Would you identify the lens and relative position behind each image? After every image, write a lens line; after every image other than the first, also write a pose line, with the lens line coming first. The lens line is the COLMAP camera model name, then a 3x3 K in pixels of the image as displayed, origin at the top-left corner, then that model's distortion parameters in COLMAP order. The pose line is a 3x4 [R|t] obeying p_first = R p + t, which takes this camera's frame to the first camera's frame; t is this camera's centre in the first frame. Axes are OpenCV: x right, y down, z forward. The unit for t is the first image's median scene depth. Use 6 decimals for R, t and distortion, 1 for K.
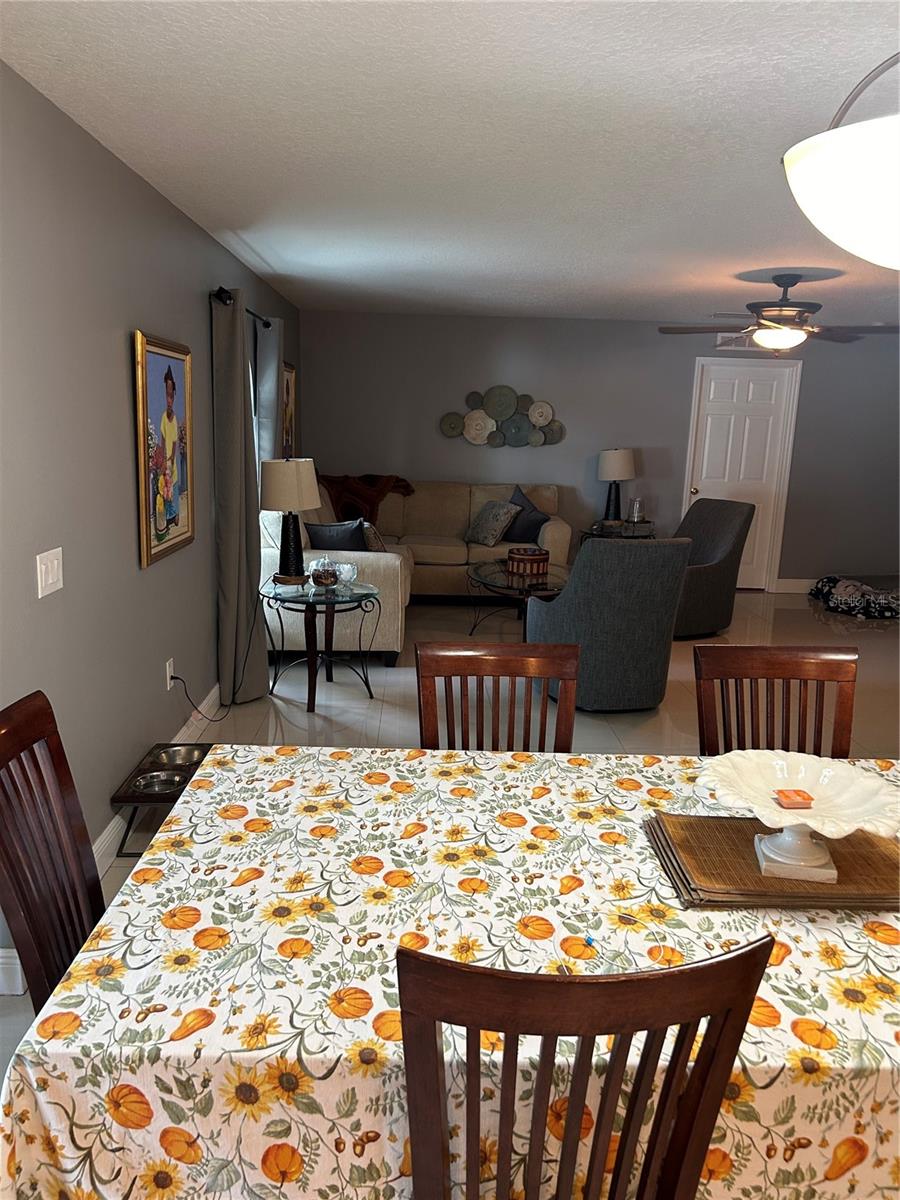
lens RADIAL K [[911.9, 0, 441.5], [0, 911.9, 607.1], [0, 0, 1]] dist [0.070457, -0.063460]
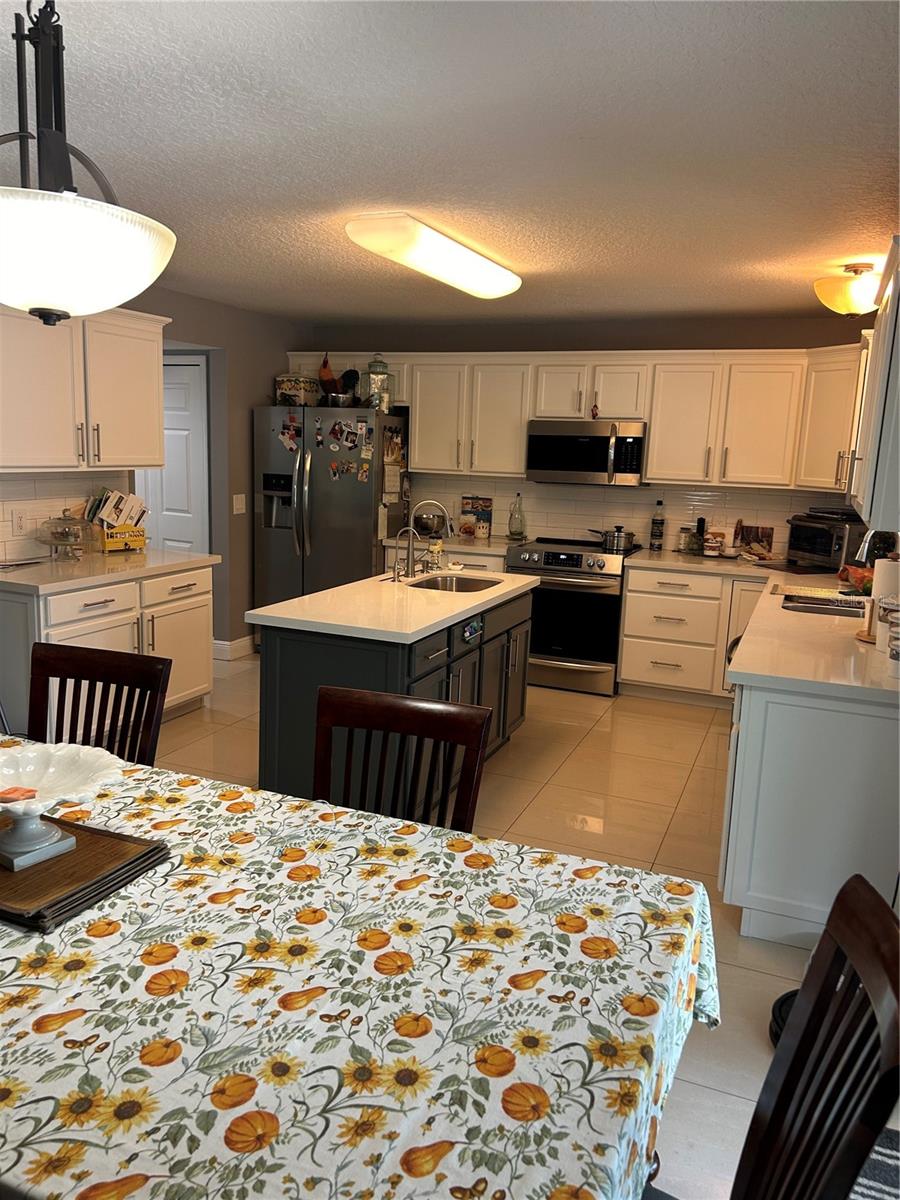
lens RADIAL K [[911.9, 0, 441.5], [0, 911.9, 607.1], [0, 0, 1]] dist [0.070457, -0.063460]
pose [[-0.912240, -0.130225, 0.388406, -0.450732], [0.028698, 0.925483, 0.377699, -0.387718], [-0.408649, 0.355699, -0.840526, 1.719922]]
